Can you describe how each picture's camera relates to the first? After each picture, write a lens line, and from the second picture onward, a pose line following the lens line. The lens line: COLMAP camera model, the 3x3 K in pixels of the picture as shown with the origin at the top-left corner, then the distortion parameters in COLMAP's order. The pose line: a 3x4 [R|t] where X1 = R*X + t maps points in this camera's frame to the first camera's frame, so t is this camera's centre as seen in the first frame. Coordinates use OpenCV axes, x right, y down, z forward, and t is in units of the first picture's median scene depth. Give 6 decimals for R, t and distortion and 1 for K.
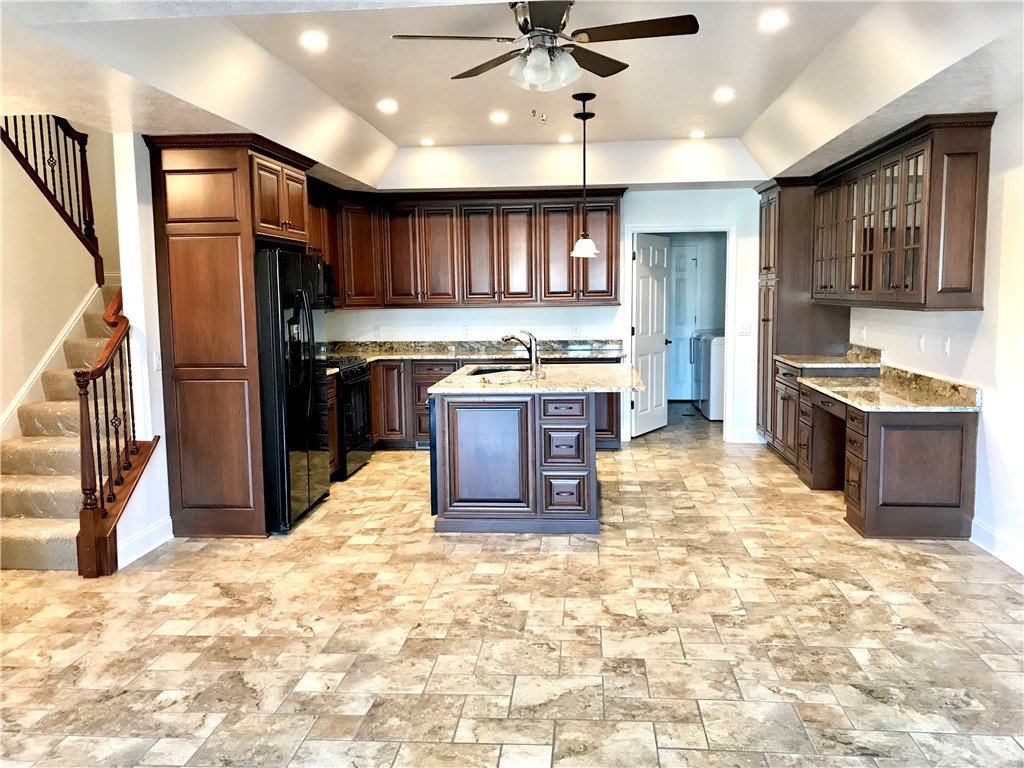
lens RADIAL K [[732.2, 0, 589.7], [0, 732.2, 362.4], [0, 0, 1]] dist [0.004033, 0.002607]
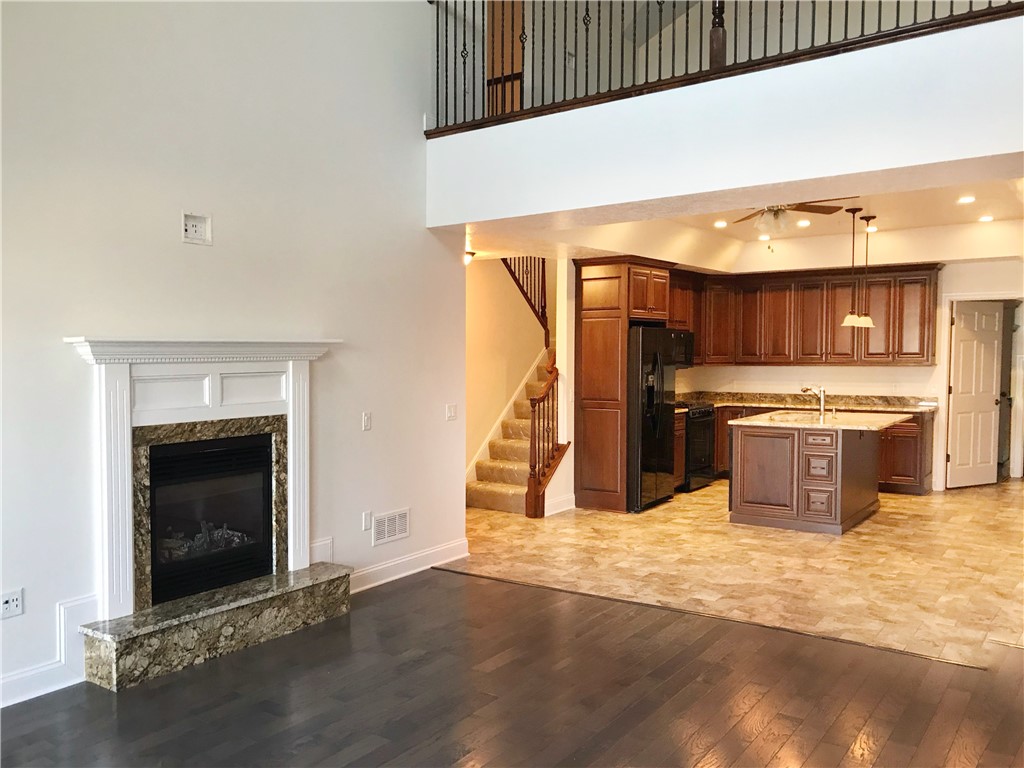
lens RADIAL K [[837.0, 0, 512.1], [0, 837.0, 382.4], [0, 0, 1]] dist [0.102314, 0.001999]
pose [[0.804836, 0.028405, -0.592817, 0.405059], [-0.060319, 0.997597, -0.034091, 0.040460], [0.590424, 0.063196, 0.804615, -0.576674]]
